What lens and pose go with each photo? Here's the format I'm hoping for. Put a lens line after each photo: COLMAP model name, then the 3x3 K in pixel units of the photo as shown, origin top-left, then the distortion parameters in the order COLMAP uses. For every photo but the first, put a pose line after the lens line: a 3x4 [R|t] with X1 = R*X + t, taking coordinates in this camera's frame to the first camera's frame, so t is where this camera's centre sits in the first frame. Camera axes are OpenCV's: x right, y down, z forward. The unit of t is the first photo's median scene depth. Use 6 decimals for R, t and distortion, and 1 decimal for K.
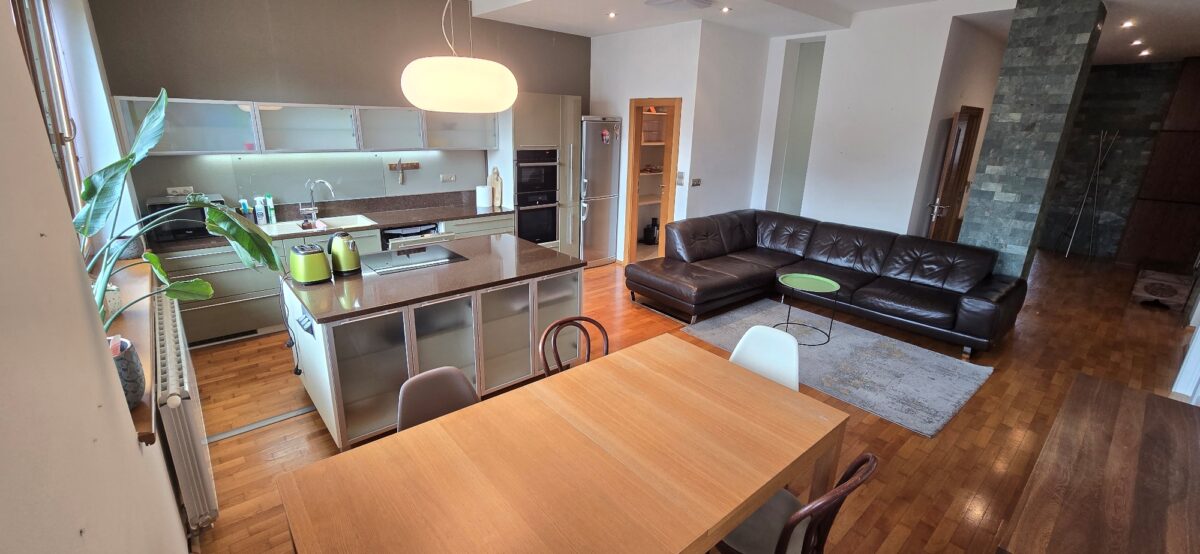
lens RADIAL K [[494.1, 0, 606.1], [0, 494.1, 266.7], [0, 0, 1]] dist [-0.002858, -0.000151]
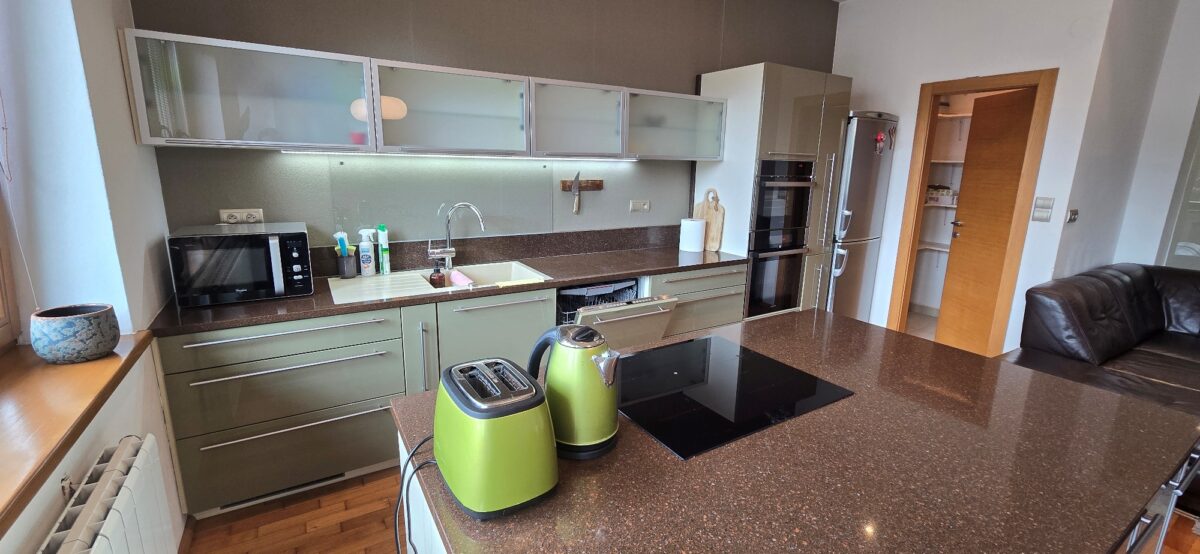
lens RADIAL K [[494.1, 0, 602.0], [0, 494.1, 268.4], [0, 0, 1]] dist [-0.002858, -0.000151]
pose [[0.985598, 0.026600, -0.167000, -0.286457], [-0.040231, 0.996080, -0.078777, -0.051873], [0.164250, 0.084361, 0.982805, 0.412292]]
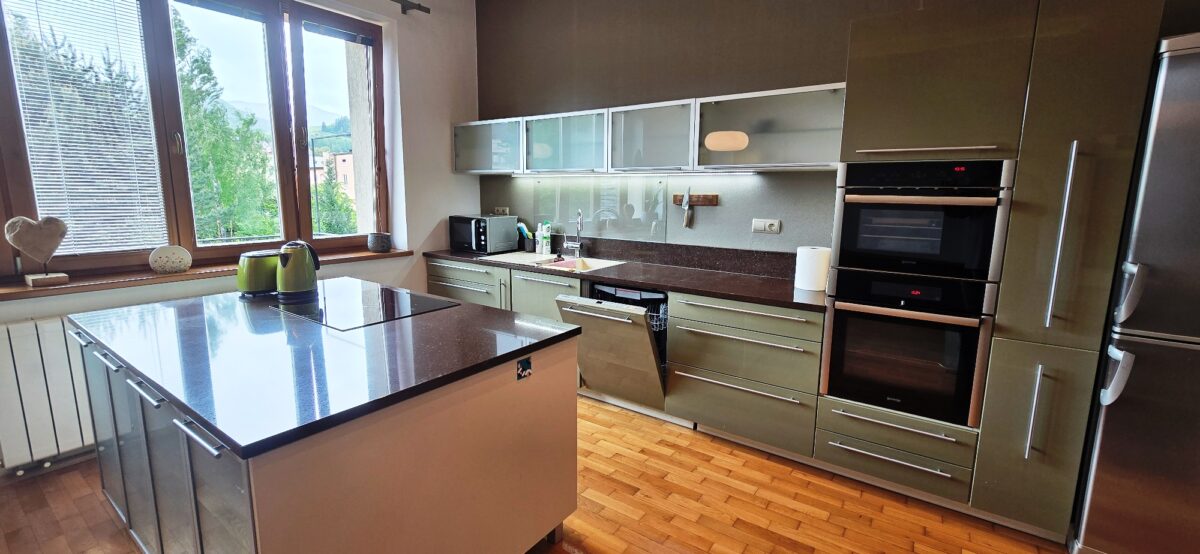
lens RADIAL K [[494.1, 0, 597.3], [0, 494.1, 266.2], [0, 0, 1]] dist [-0.002858, -0.000151]
pose [[0.221414, 0.123499, -0.967328, 0.189788], [-0.280185, 0.958180, 0.058199, -0.128748], [0.934062, 0.258144, 0.246757, 0.776947]]
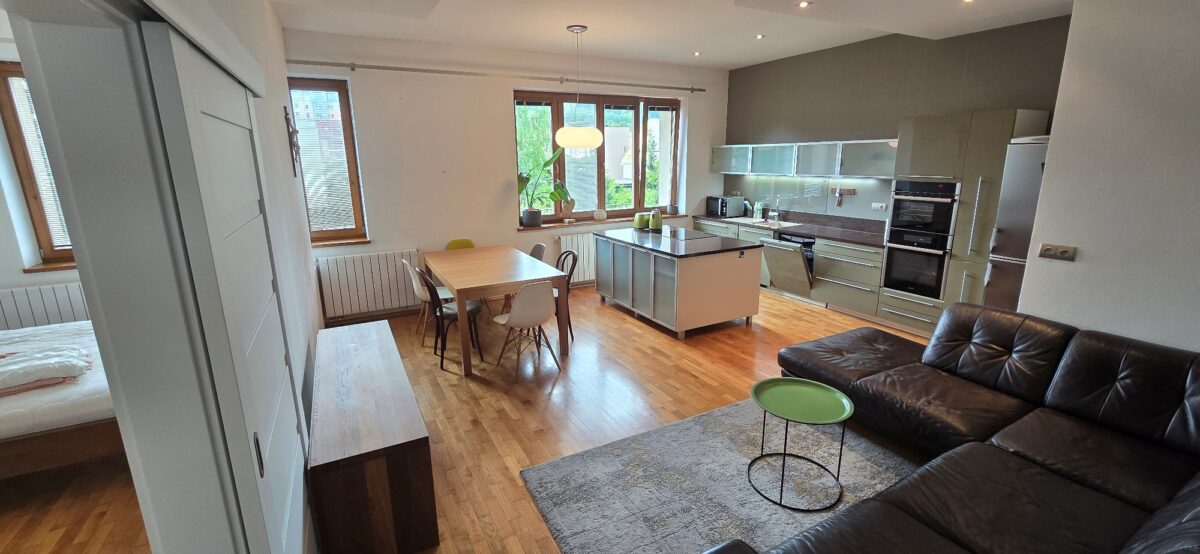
lens RADIAL K [[494.1, 0, 598.3], [0, 494.1, 269.5], [0, 0, 1]] dist [-0.002858, -0.000151]
pose [[-0.226766, 0.194275, -0.954376, 0.897974], [-0.269990, 0.928961, 0.253253, -0.177805], [0.935779, 0.315101, -0.158204, 0.727591]]
